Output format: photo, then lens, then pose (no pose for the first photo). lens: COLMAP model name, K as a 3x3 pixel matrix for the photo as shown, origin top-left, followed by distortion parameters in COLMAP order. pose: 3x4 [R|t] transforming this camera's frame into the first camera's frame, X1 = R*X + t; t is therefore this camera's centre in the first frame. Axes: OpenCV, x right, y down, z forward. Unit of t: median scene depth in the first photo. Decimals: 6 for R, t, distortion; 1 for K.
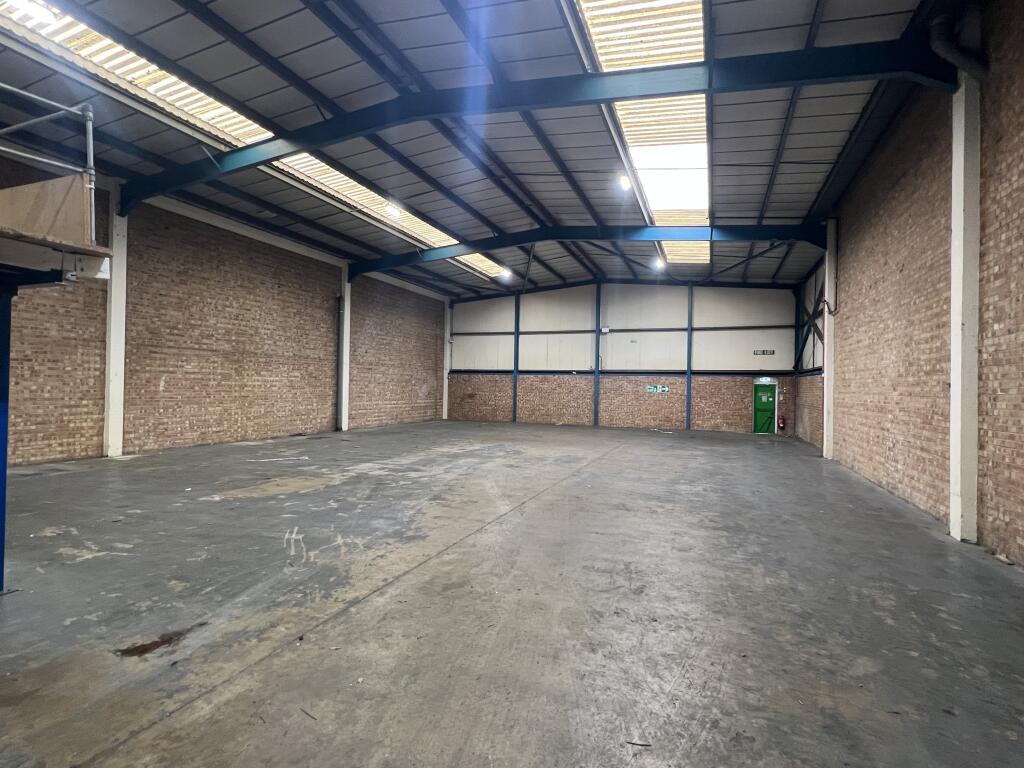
lens RADIAL K [[520.5, 0, 512.0], [0, 520.5, 384.0], [0, 0, 1]] dist [-0.005866, -0.000083]
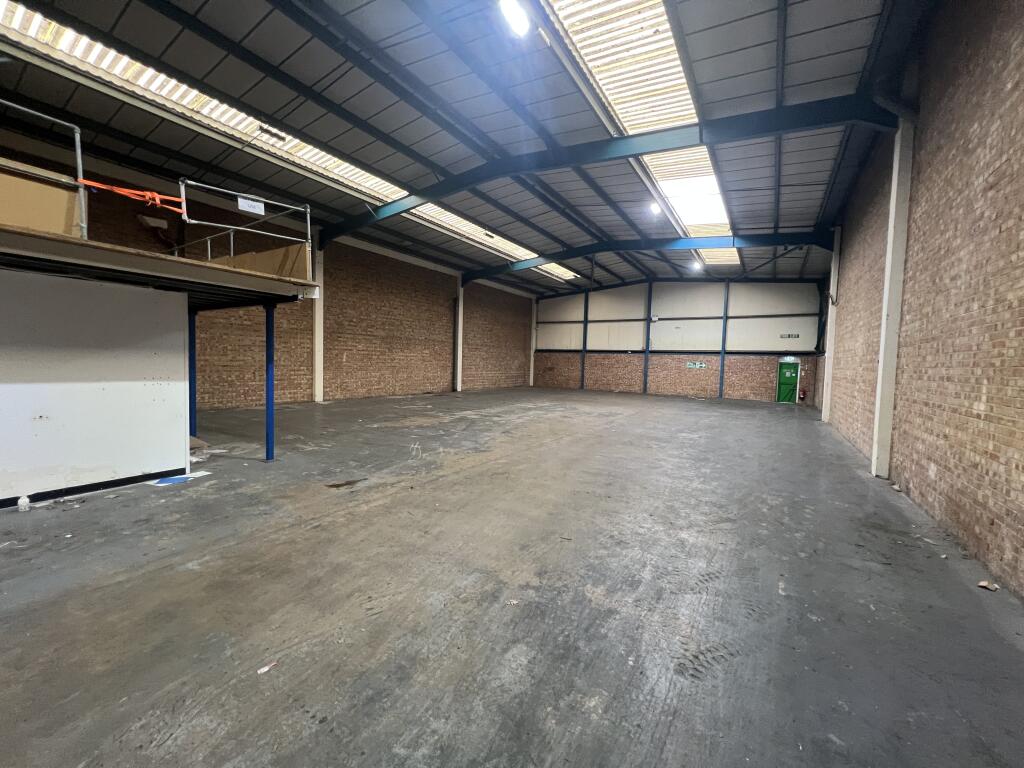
lens RADIAL K [[407.7, 0, 512.0], [0, 407.7, 384.0], [0, 0, 1]] dist [-0.008469, -0.000367]
pose [[0.979343, 0.021209, -0.201092, 0.062166], [-0.009906, 0.998322, 0.057047, 0.004599], [0.201965, -0.053877, 0.977910, -0.093133]]
